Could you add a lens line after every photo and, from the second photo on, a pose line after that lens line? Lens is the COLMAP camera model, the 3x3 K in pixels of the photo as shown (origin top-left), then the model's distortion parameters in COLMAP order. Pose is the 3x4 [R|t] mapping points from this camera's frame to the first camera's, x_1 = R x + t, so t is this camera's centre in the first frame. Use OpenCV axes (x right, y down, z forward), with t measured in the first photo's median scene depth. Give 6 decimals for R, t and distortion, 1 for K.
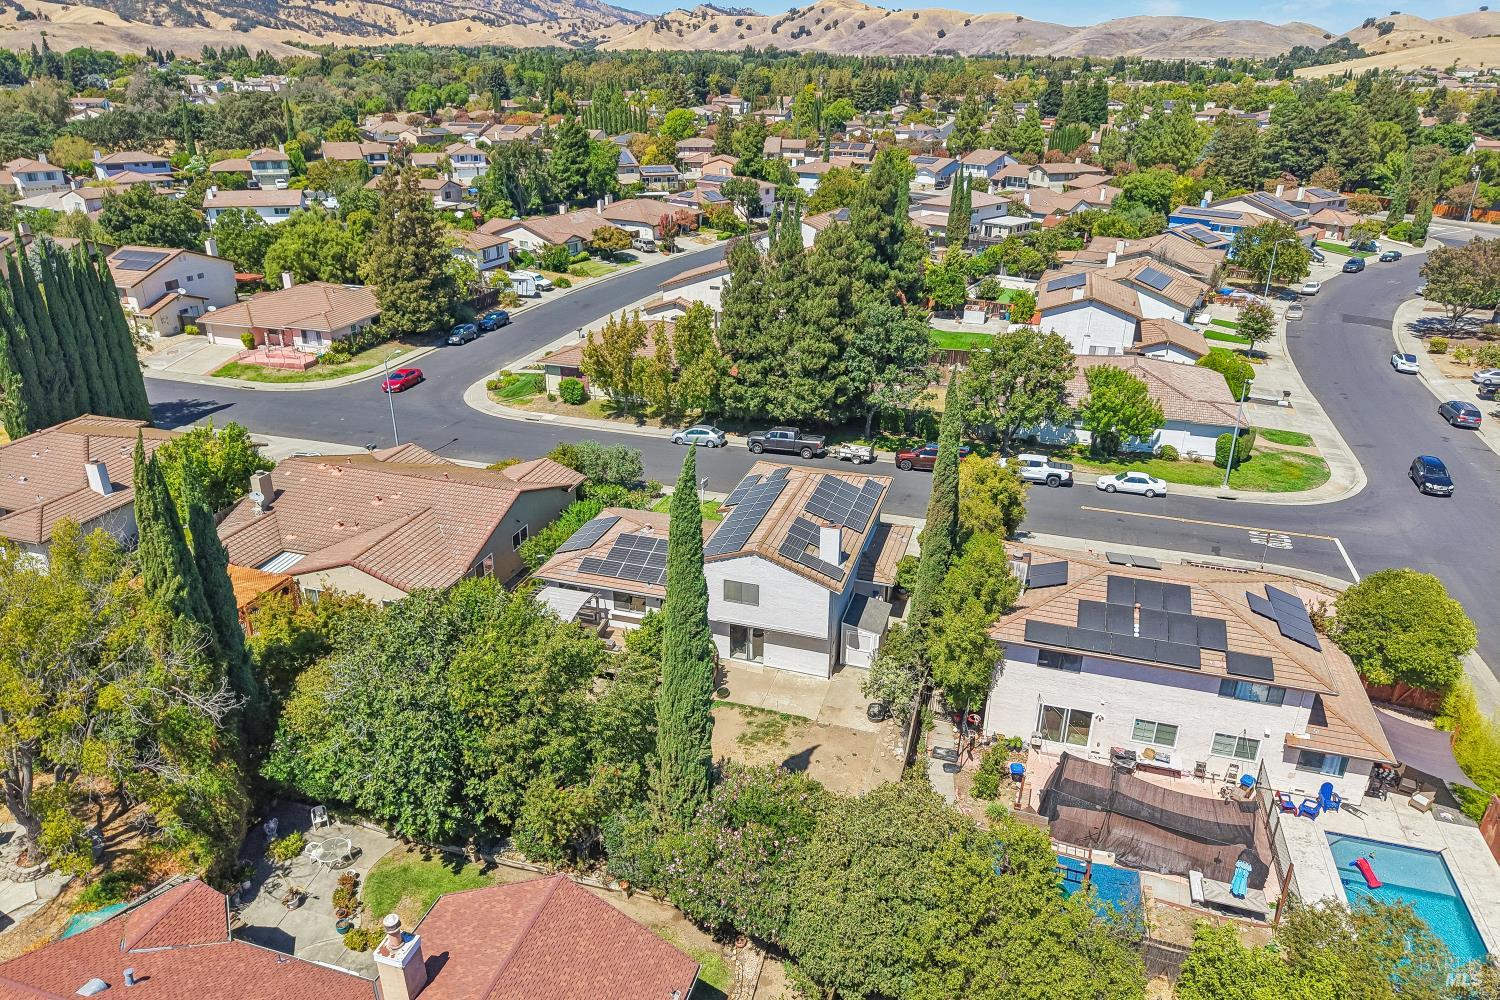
lens RADIAL K [[1012.8, 0, 747.7], [0, 1012.8, 484.1], [0, 0, 1]] dist [0.008272, -0.003453]
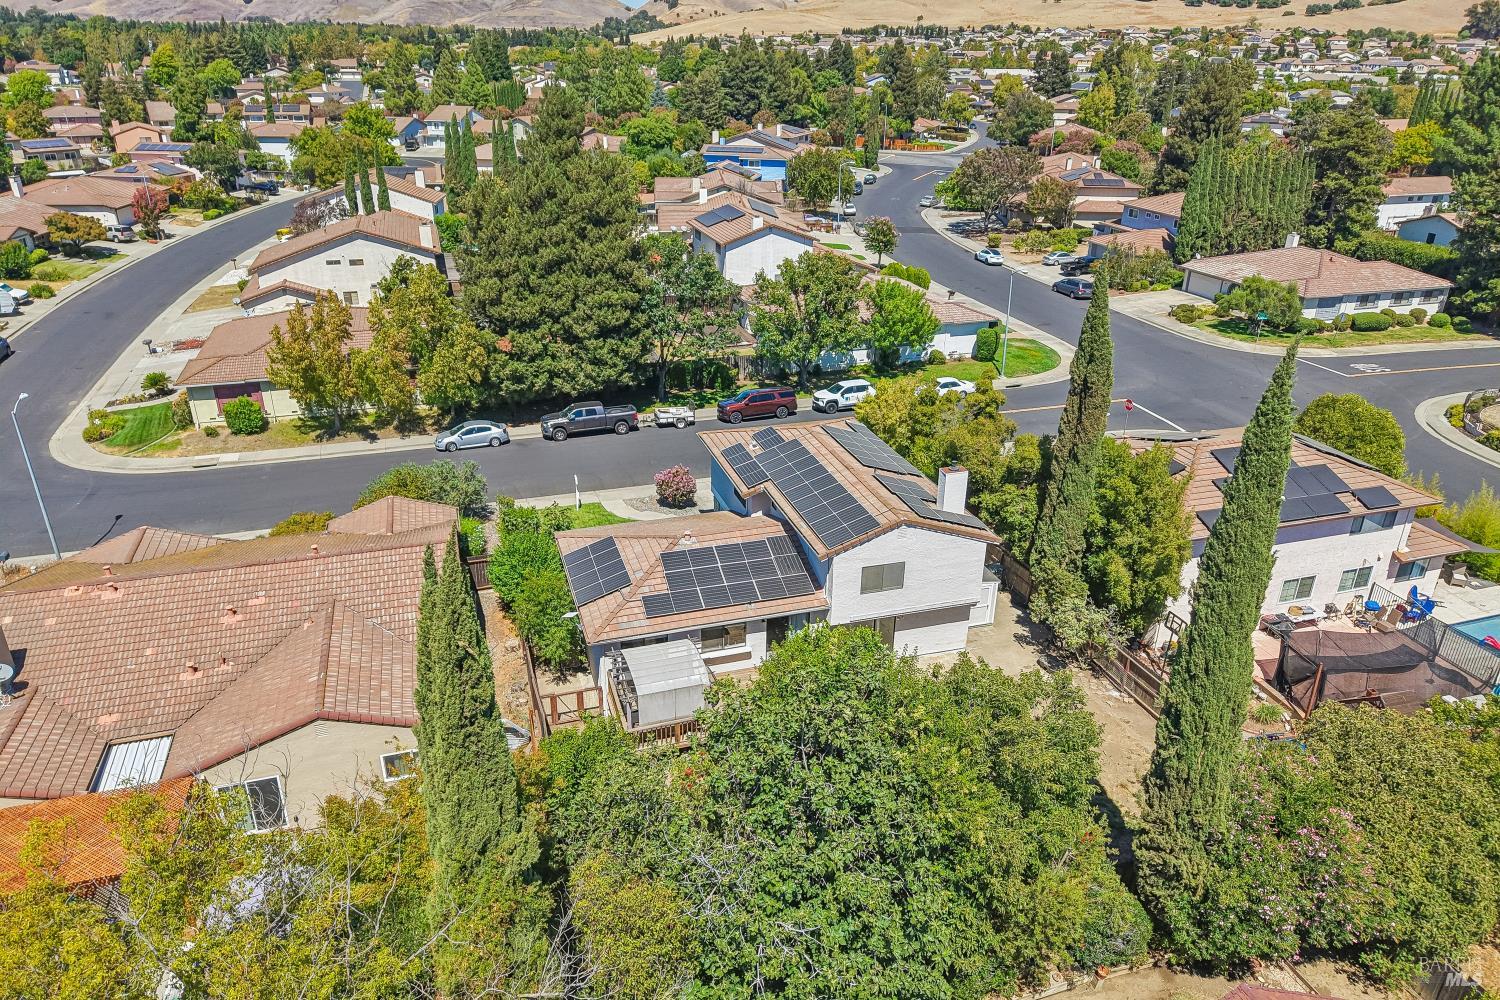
lens RADIAL K [[1016.9, 0, 748.3], [0, 1016.9, 481.2], [0, 0, 1]] dist [0.002429, 0.001066]
pose [[0.823427, -0.226740, 0.520151, -0.242206], [0.216377, 0.972897, 0.081560, -0.026529], [-0.524546, 0.045390, 0.850171, 0.184098]]
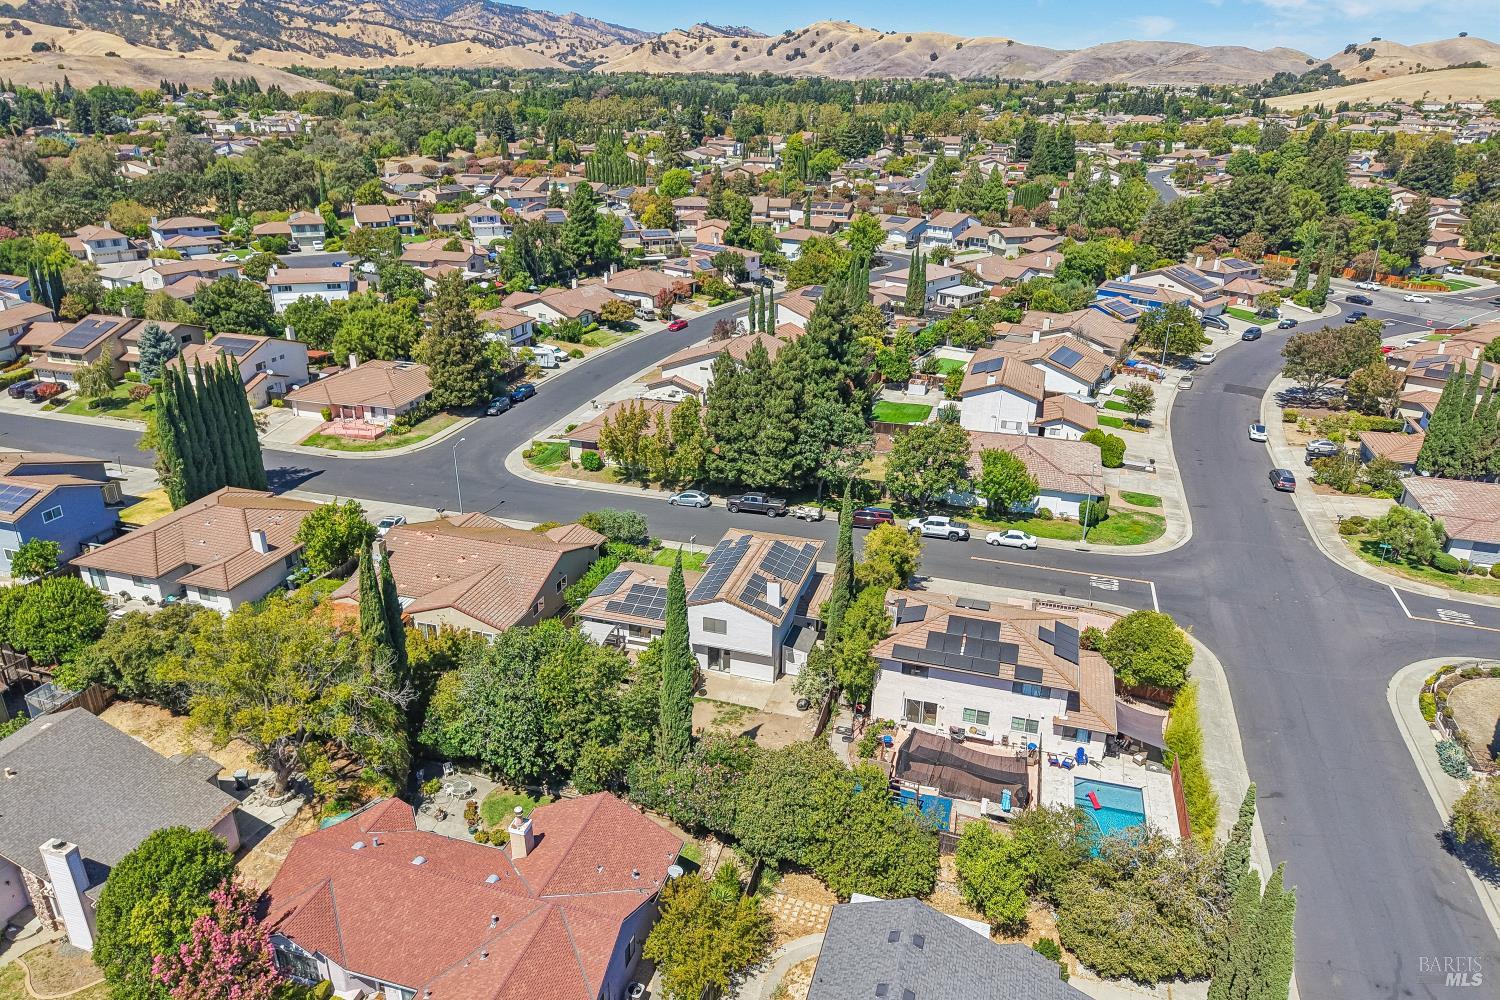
lens RADIAL K [[1018.4, 0, 748.8], [0, 1018.4, 465.4], [0, 0, 1]] dist [0.031381, -0.033144]
pose [[0.999992, -0.000587, 0.004043, 0.018968], [0.000714, 0.999505, -0.031438, -0.041333], [-0.004023, 0.031441, 0.999498, -0.259970]]
